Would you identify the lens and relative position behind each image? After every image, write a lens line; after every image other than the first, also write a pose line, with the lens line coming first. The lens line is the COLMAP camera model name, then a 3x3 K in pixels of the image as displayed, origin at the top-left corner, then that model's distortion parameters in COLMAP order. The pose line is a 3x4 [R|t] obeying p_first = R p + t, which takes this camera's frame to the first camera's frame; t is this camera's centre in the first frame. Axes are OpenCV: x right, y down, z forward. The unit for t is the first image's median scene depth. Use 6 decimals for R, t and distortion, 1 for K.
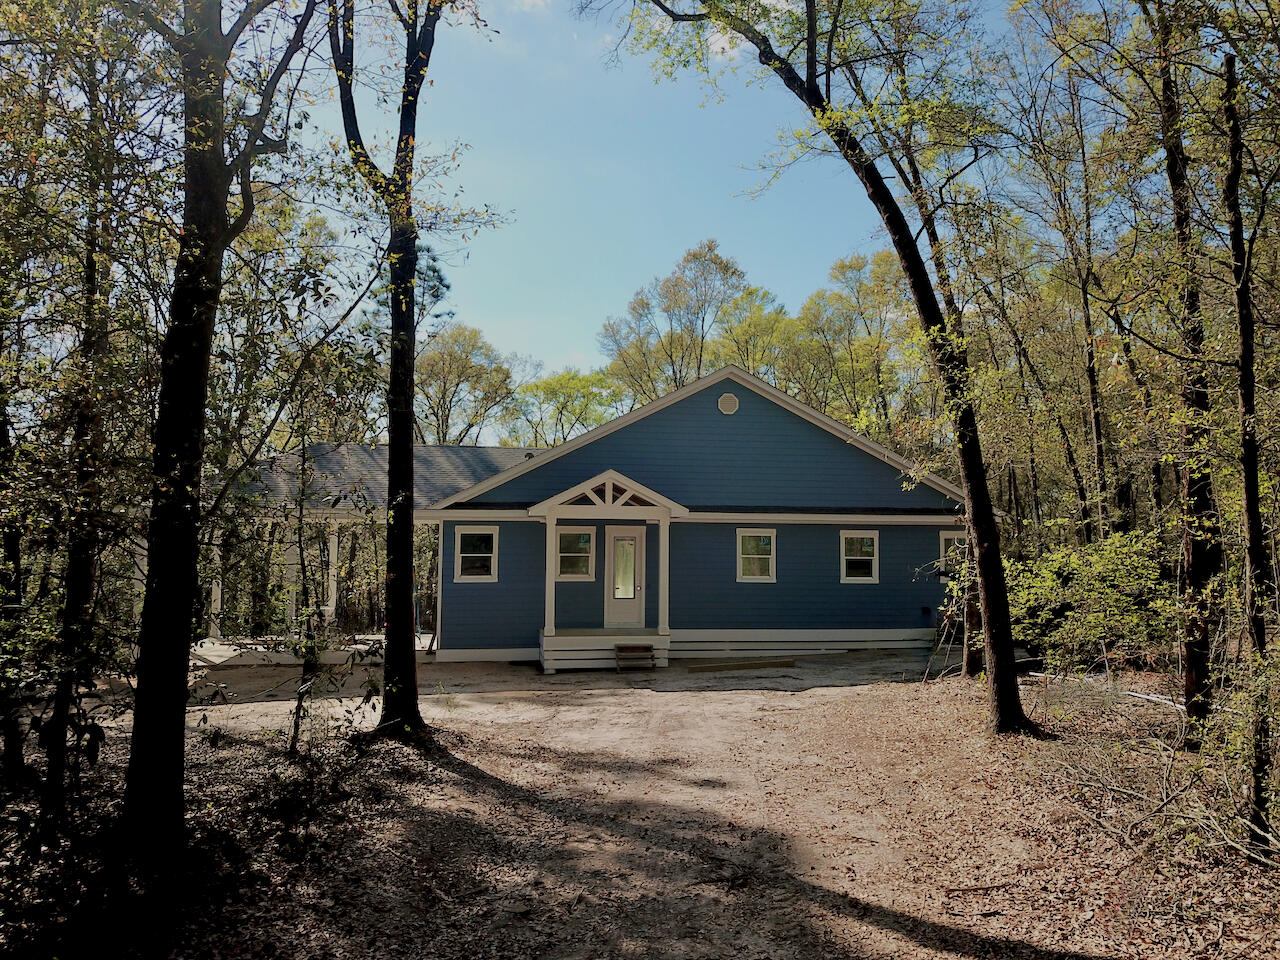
lens RADIAL K [[979.9, 0, 640.0], [0, 979.9, 480.0], [0, 0, 1]] dist [0.066363, -0.067138]
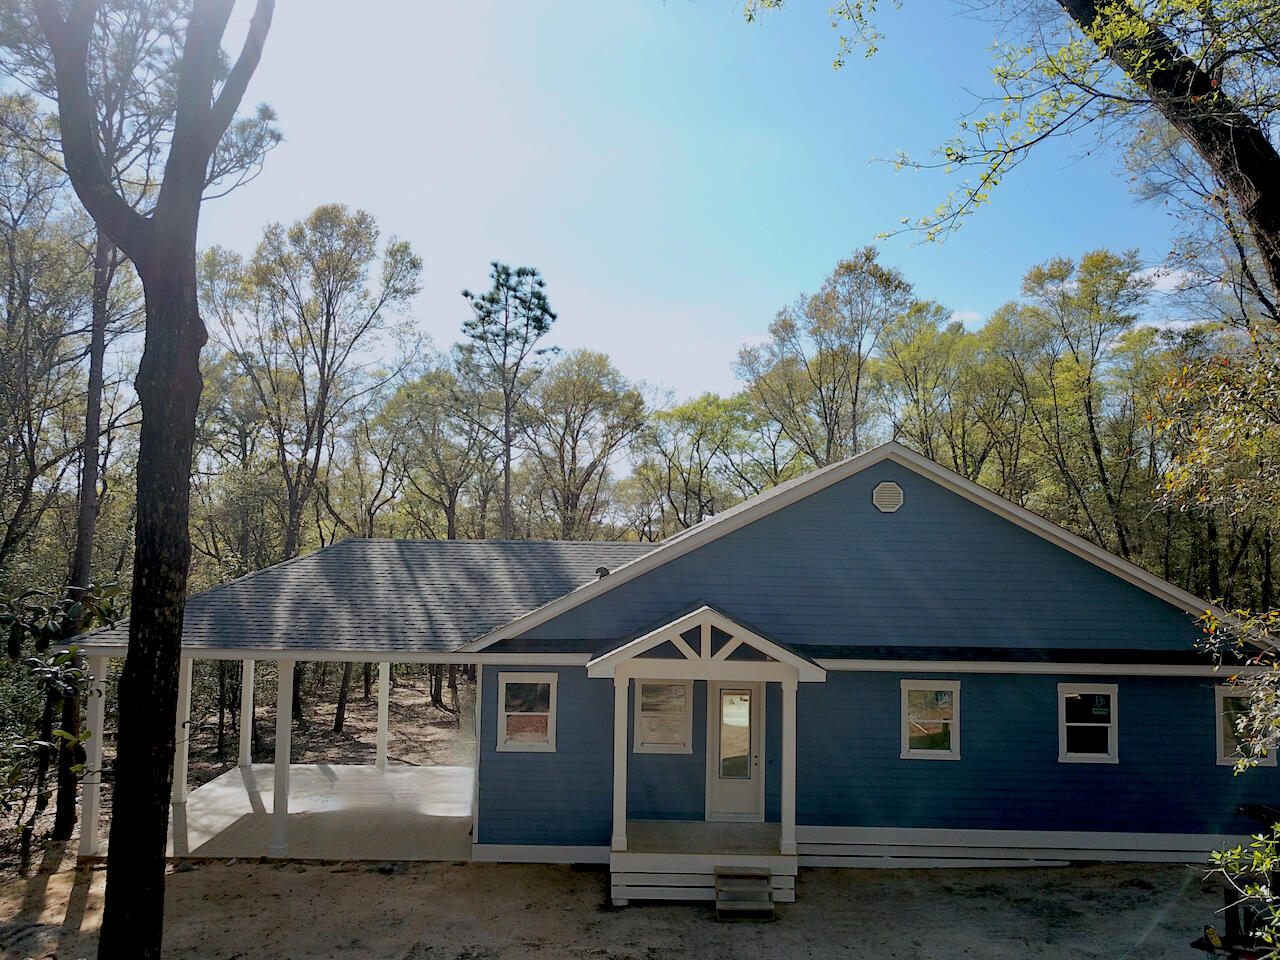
lens RADIAL K [[979.9, 0, 640.0], [0, 979.9, 480.0], [0, 0, 1]] dist [0.066363, -0.067138]
pose [[0.986695, 0.000931, -0.162582, 0.034428], [-0.000717, 0.999999, 0.001373, -0.100286], [0.162583, -0.001238, 0.986694, 0.313434]]
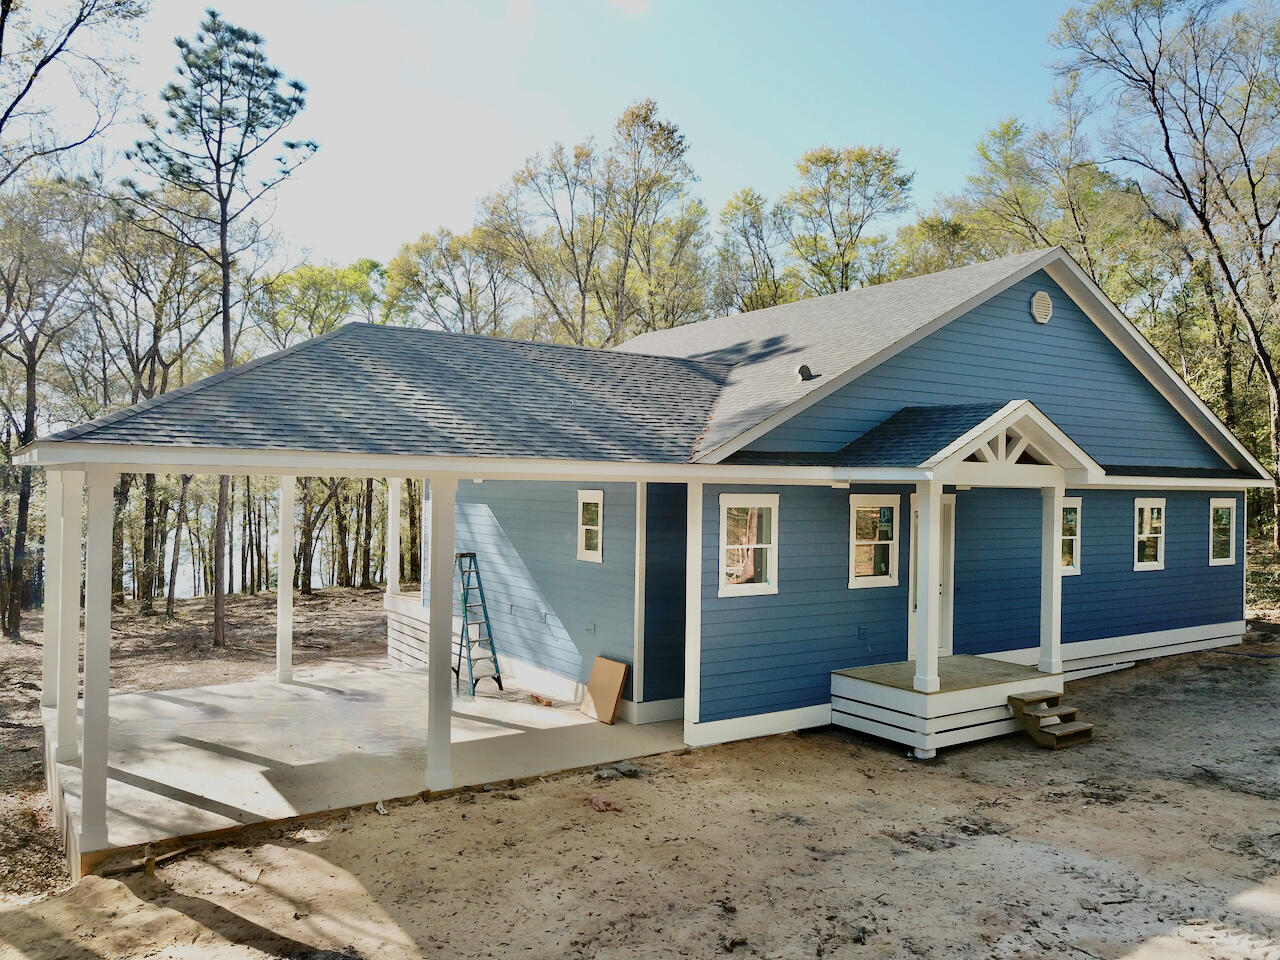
lens RADIAL K [[979.9, 0, 640.0], [0, 979.9, 480.0], [0, 0, 1]] dist [0.066363, -0.067138]
pose [[0.906047, 0.006566, 0.423127, -0.478221], [-0.033715, 0.997821, 0.056712, 0.009891], [-0.421832, -0.065649, 0.904294, 0.554661]]
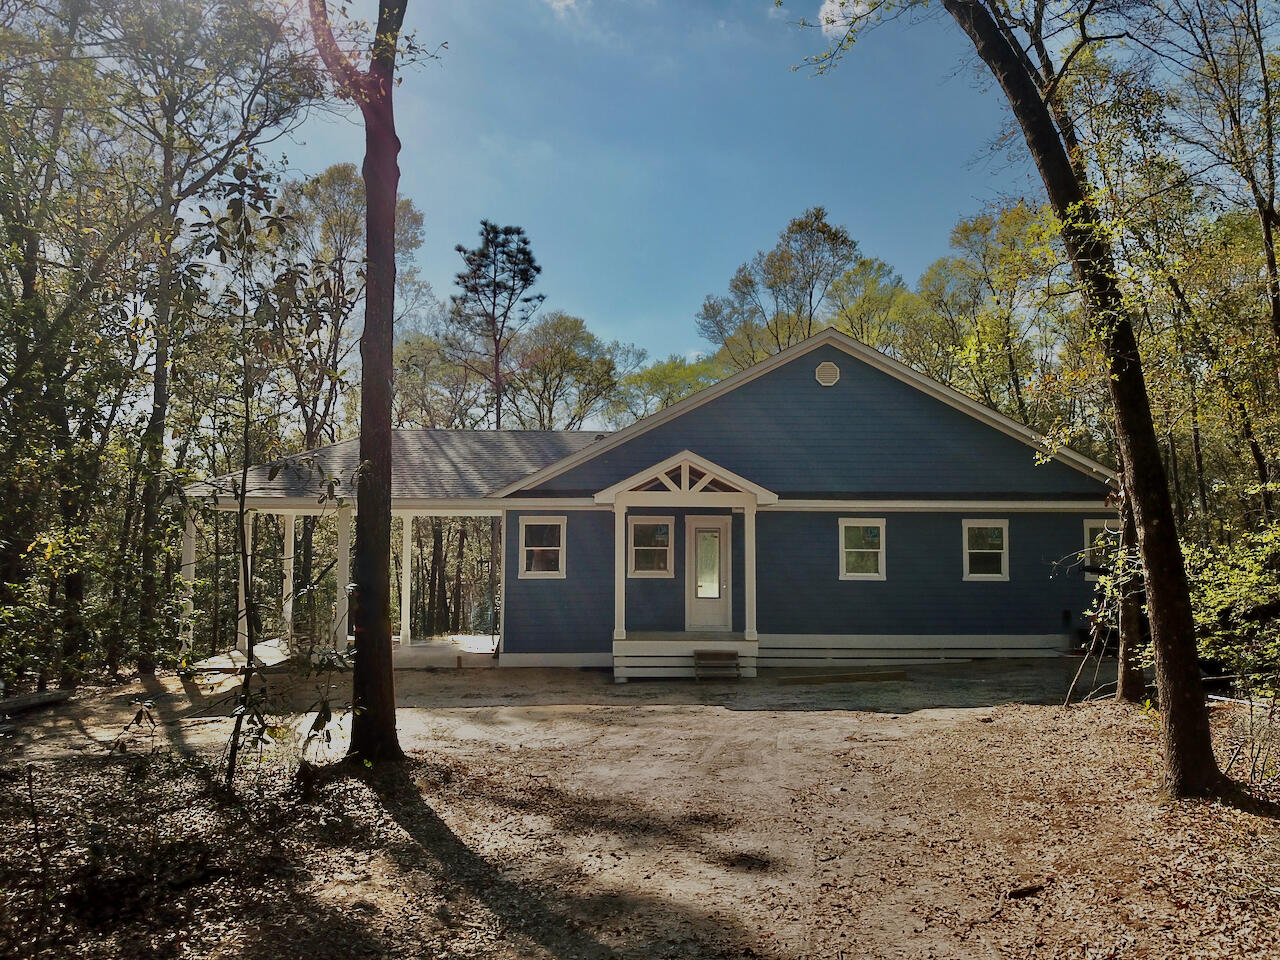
lens RADIAL K [[982.9, 0, 640.0], [0, 982.9, 480.0], [0, 0, 1]] dist [0.027171, 0.002675]
pose [[0.992035, -0.011619, -0.125427, 0.037859], [0.011788, 0.999930, 0.000600, 0.014950], [0.125411, -0.002074, 0.992103, 0.126931]]
